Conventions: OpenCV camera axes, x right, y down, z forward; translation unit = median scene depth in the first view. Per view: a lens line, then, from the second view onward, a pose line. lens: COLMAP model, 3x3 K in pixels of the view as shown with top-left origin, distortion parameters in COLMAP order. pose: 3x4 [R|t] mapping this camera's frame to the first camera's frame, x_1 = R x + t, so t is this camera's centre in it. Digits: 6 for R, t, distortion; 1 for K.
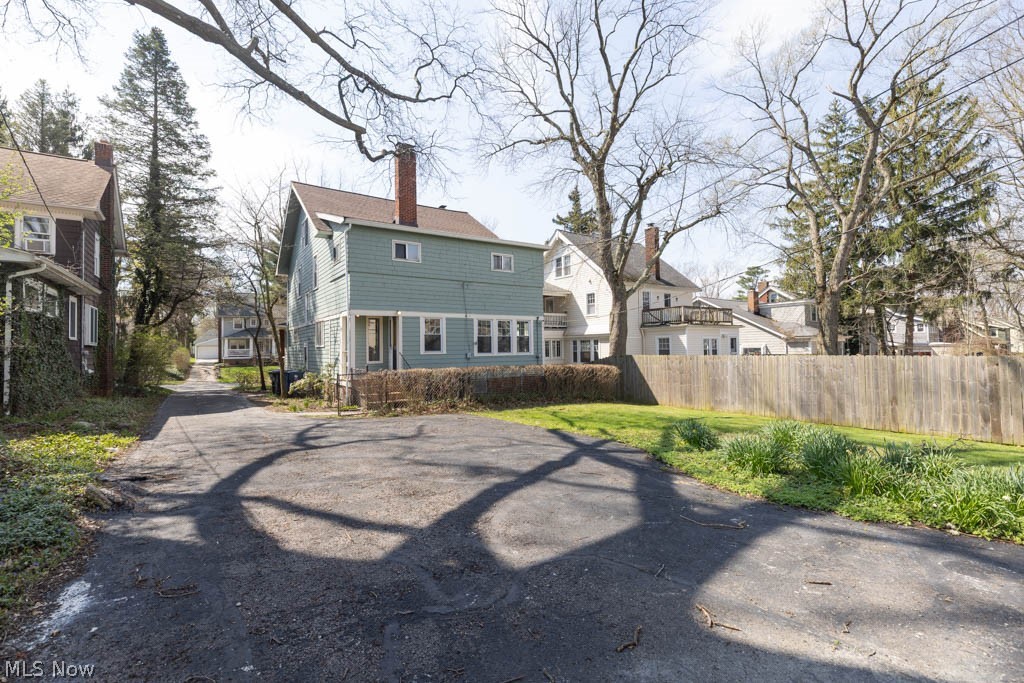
lens RADIAL K [[452.2, 0, 512.0], [0, 452.2, 341.5], [0, 0, 1]] dist [0.019255, 0.000028]
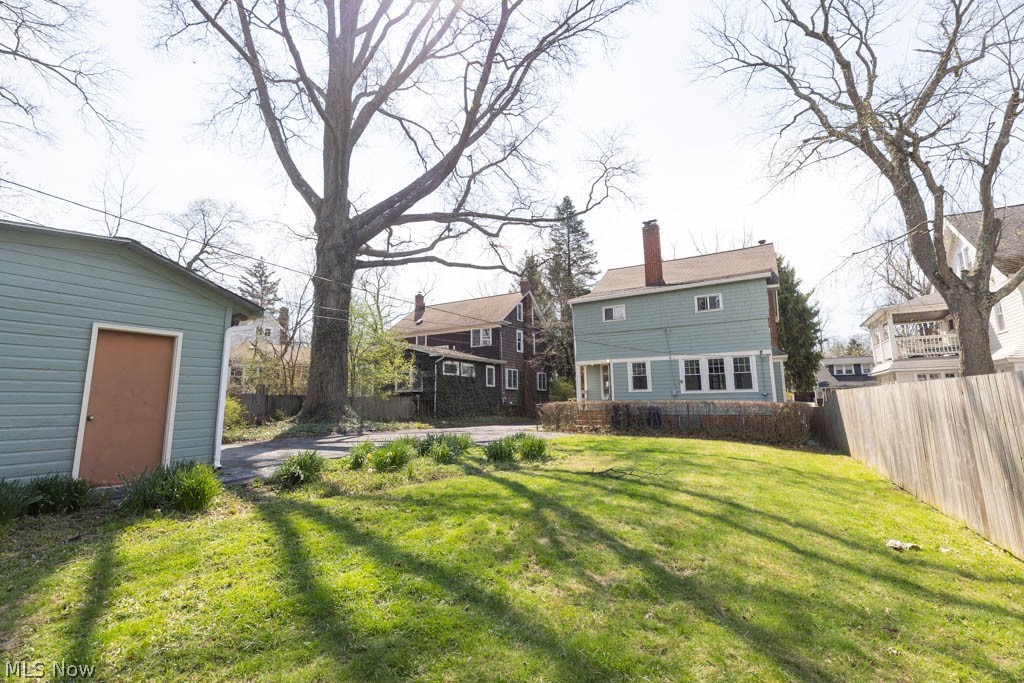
lens RADIAL K [[464.1, 0, 512.9], [0, 464.1, 347.7], [0, 0, 1]] dist [0.001043, -0.000025]
pose [[0.426287, -0.093479, -0.899745, 0.691183], [0.024582, 0.995476, -0.091778, 0.013279], [0.904254, 0.017007, 0.426656, 0.138075]]
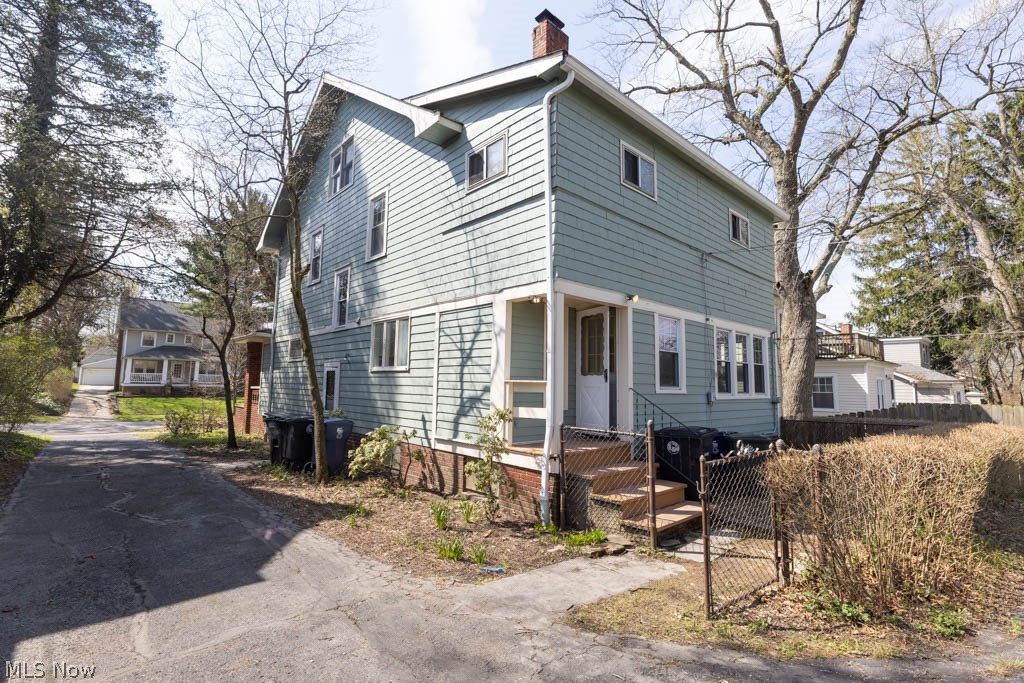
lens RADIAL K [[464.1, 0, 512.9], [0, 464.1, 347.7], [0, 0, 1]] dist [0.001043, -0.000025]
pose [[0.988042, 0.043957, 0.147785, -0.352884], [-0.034313, 0.997150, -0.067184, 0.016127], [-0.150317, 0.061310, 0.986735, 0.464669]]
